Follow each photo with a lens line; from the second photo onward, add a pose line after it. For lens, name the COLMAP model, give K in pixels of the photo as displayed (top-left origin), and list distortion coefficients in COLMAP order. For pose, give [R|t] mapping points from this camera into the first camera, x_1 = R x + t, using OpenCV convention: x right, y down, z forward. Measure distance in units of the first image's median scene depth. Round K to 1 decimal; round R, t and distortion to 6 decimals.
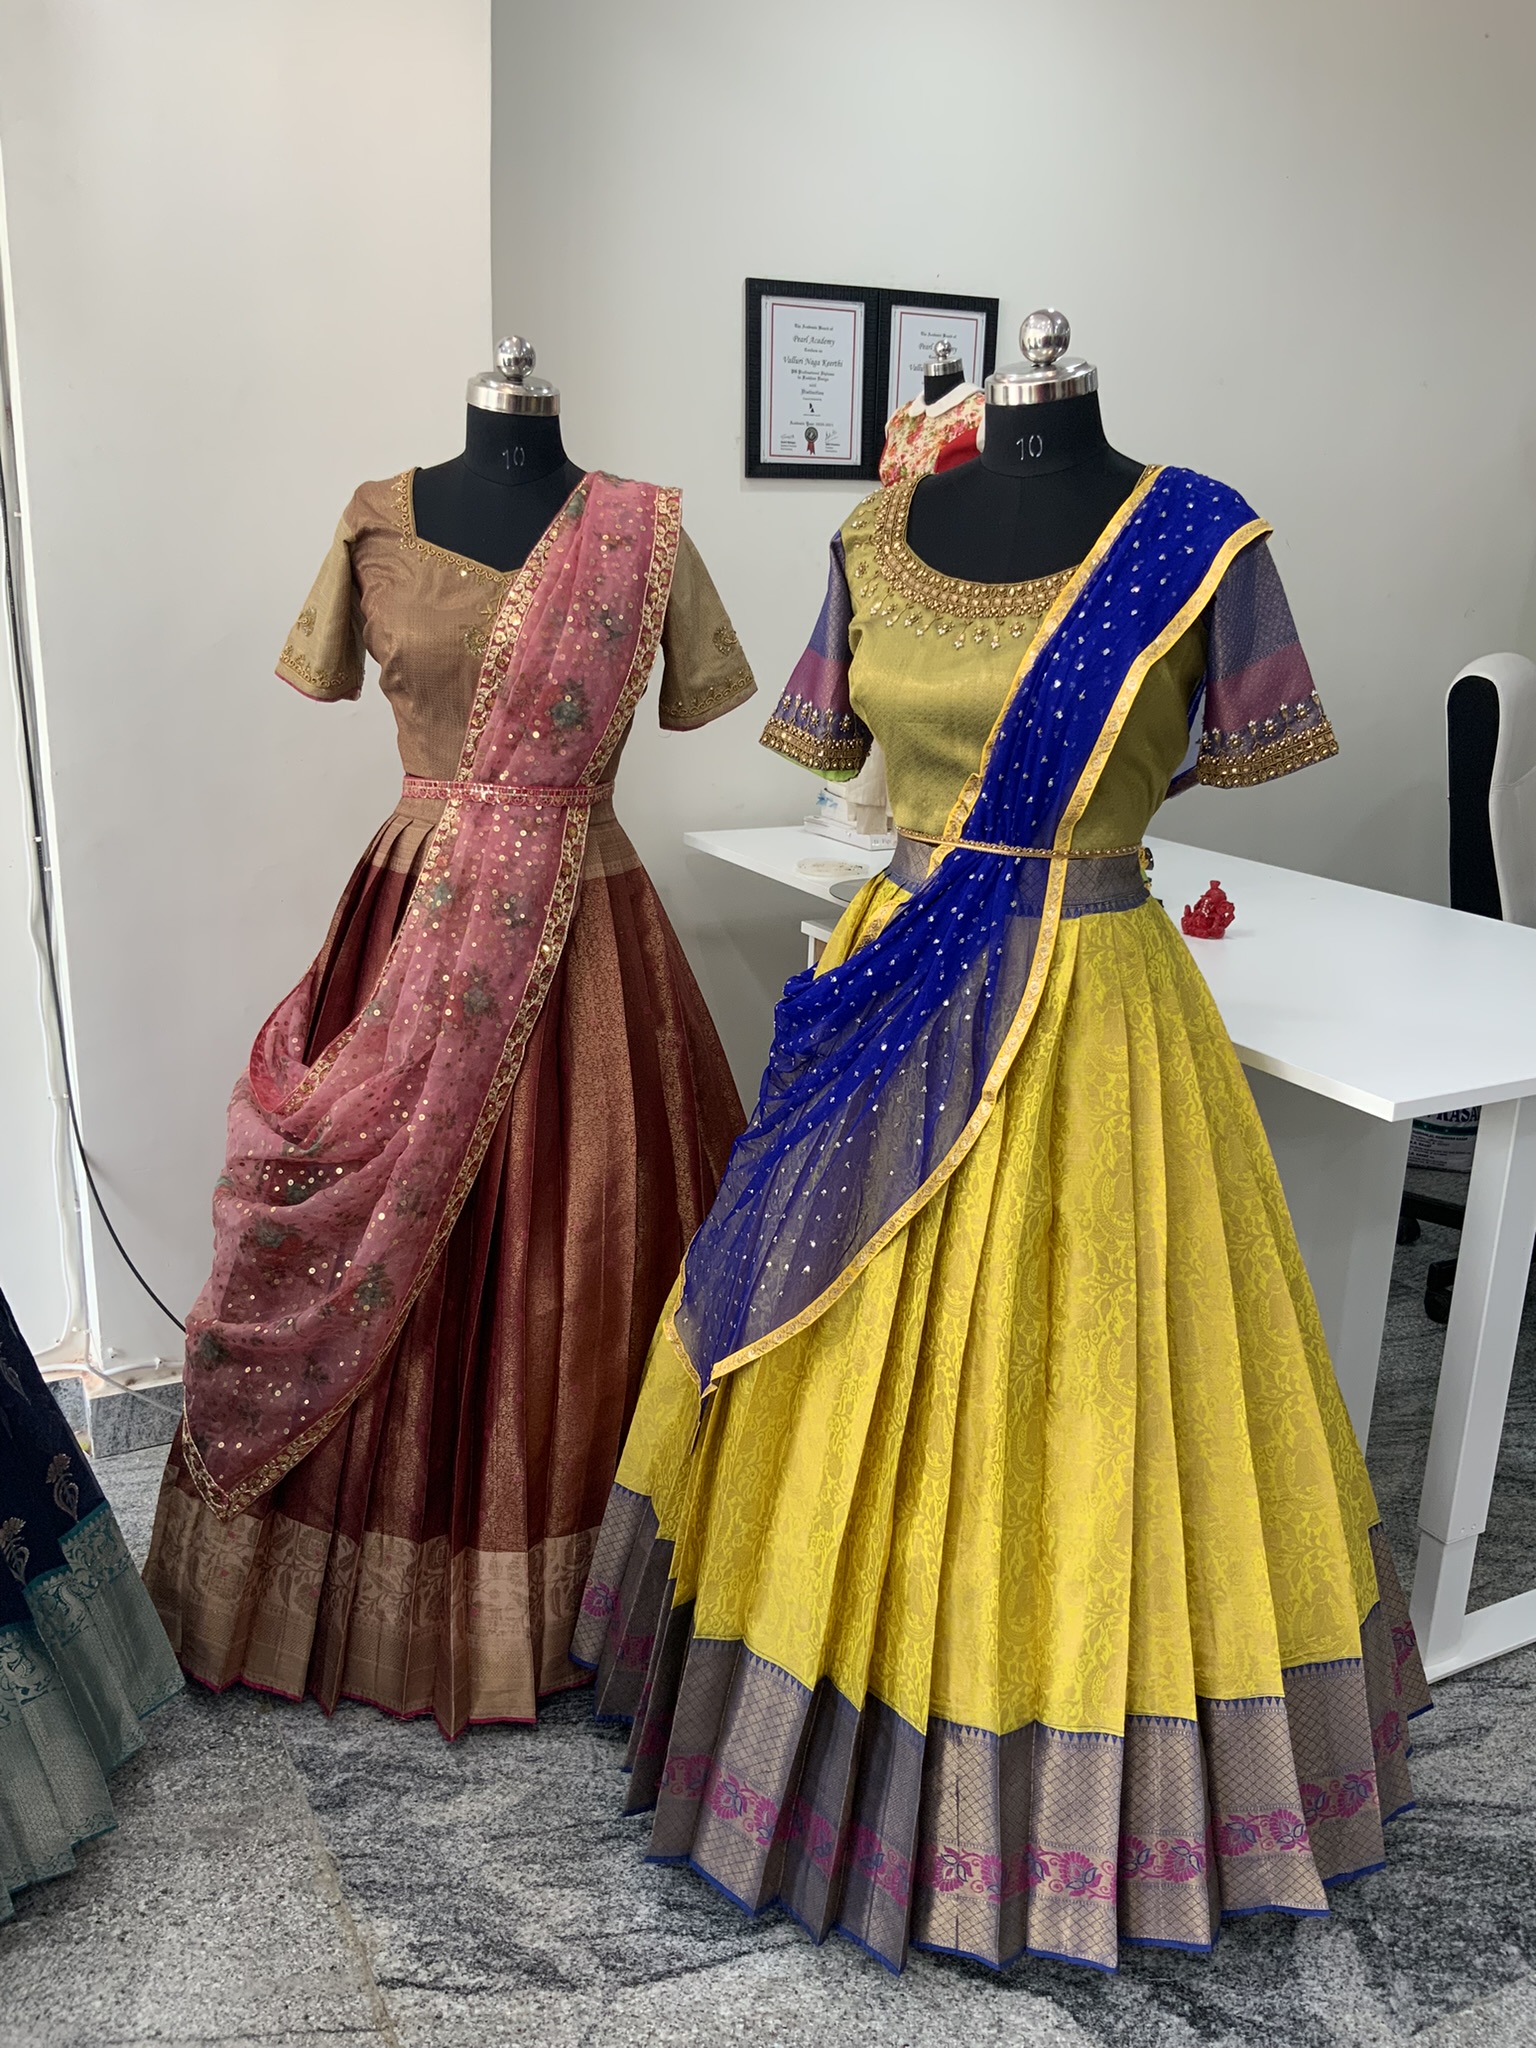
lens RADIAL K [[1730.9, 0, 768.0], [0, 1730.9, 1024.0], [0, 0, 1]] dist [0.010064, -0.016021]
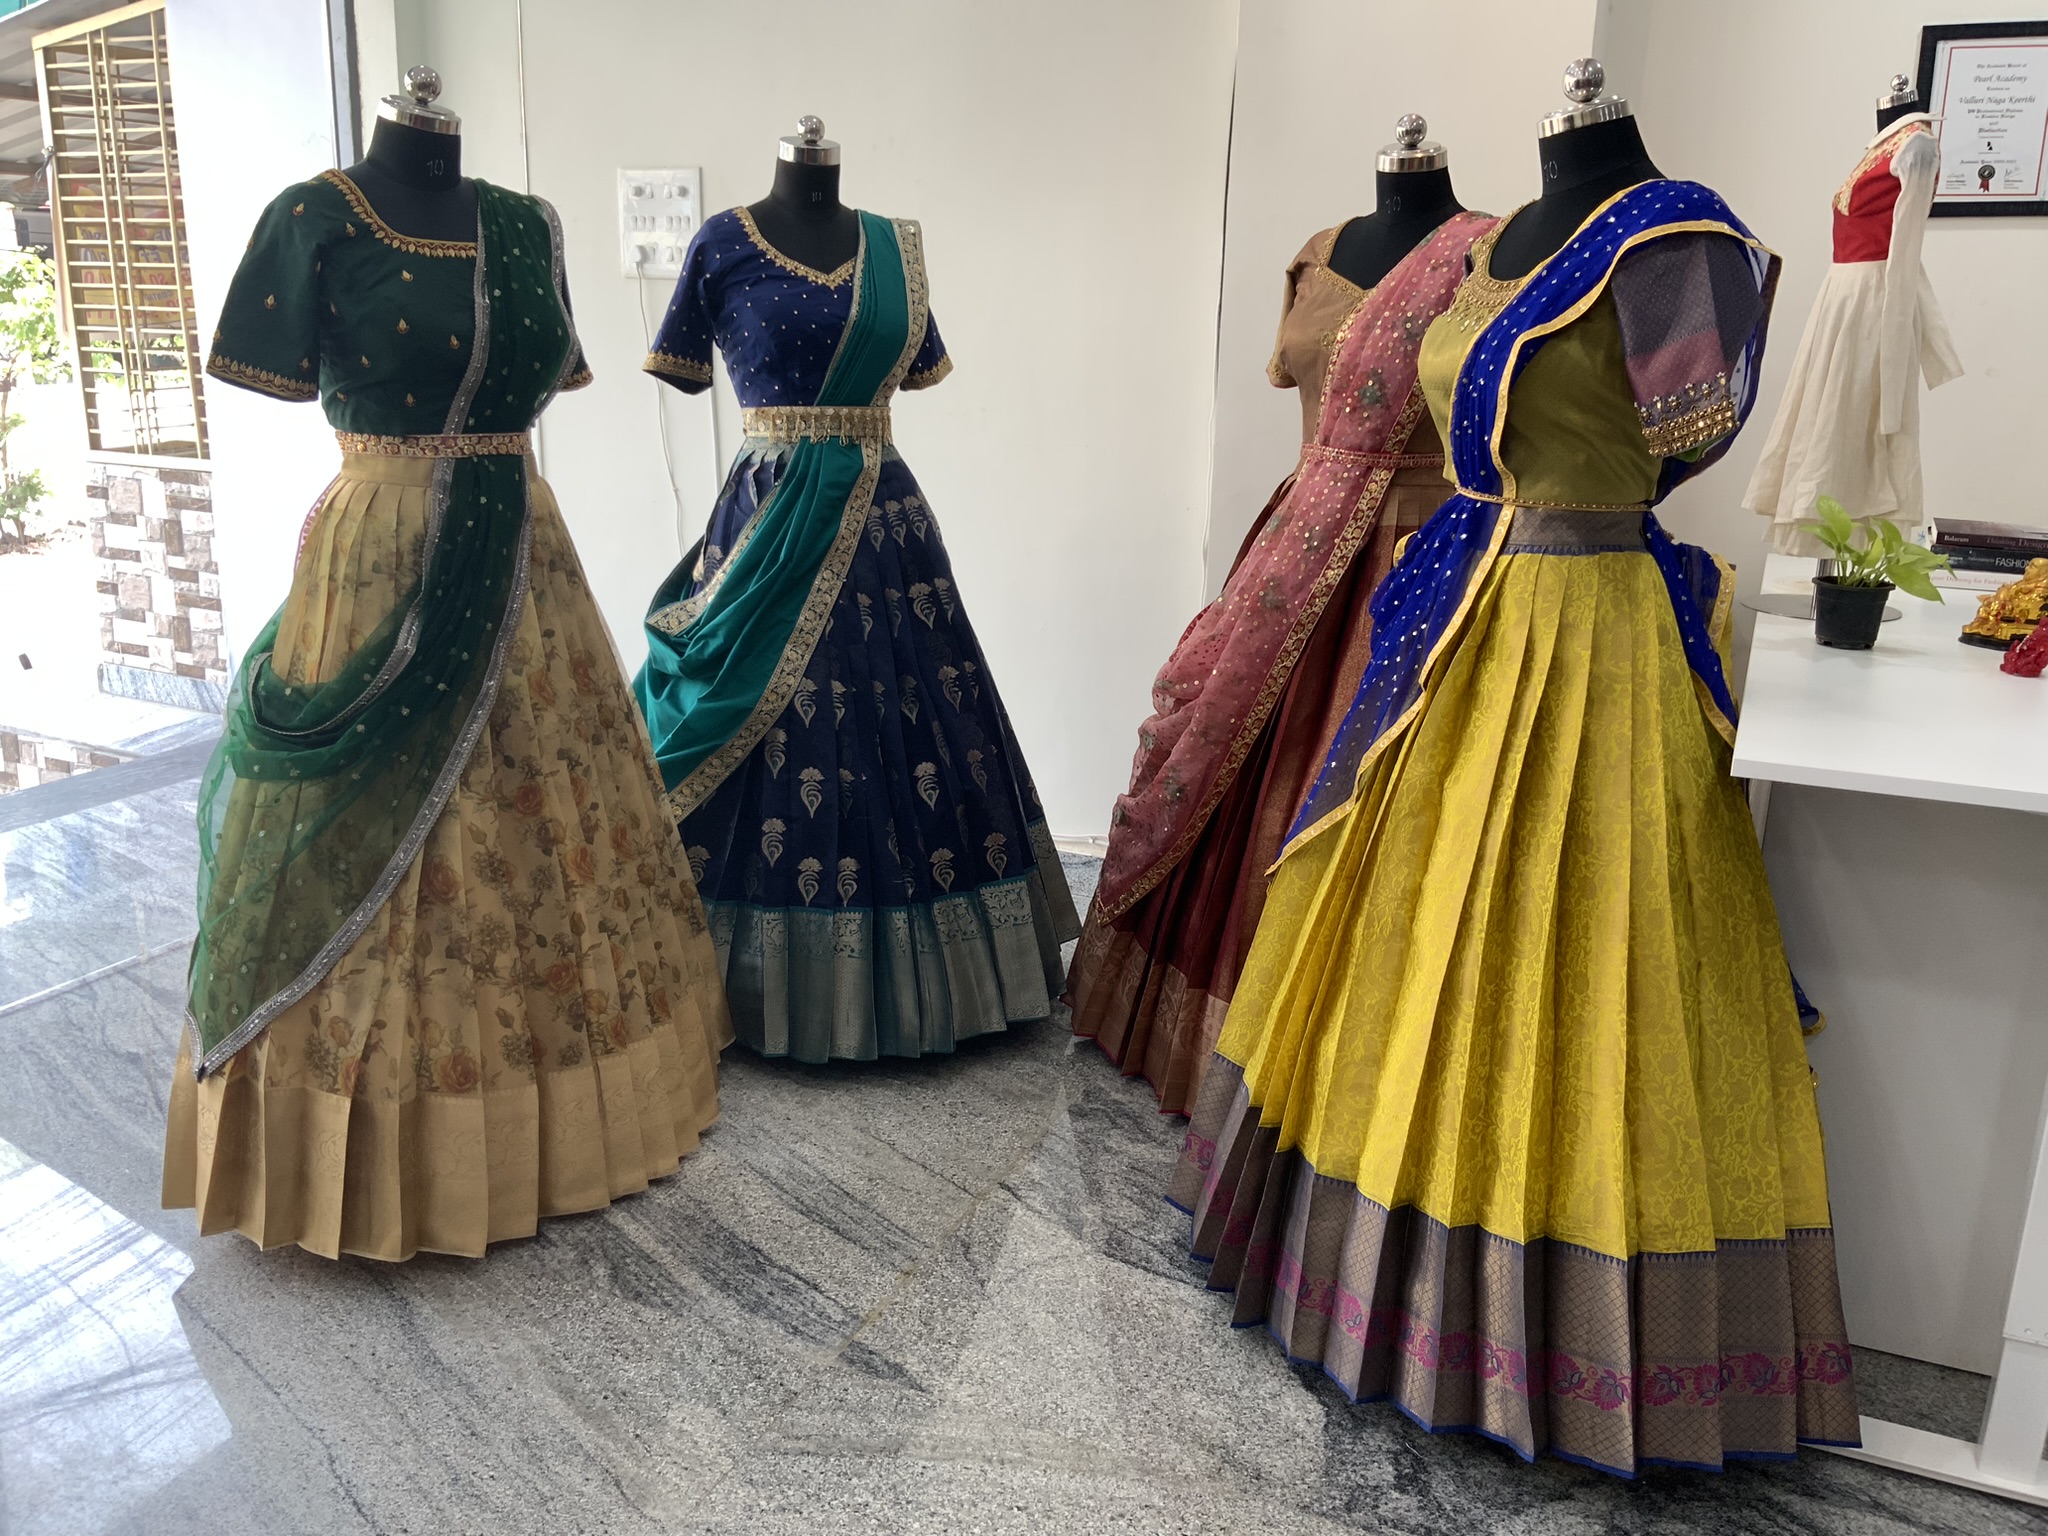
lens RADIAL K [[1775.7, 0, 1034.3], [0, 1775.7, 799.3], [0, 0, 1]] dist [0.127716, -0.312001]
pose [[0.591789, 0.199054, -0.781130, 0.929292], [-0.213322, 0.973156, 0.086373, 0.063634], [0.777354, 0.115517, 0.618366, -0.016592]]
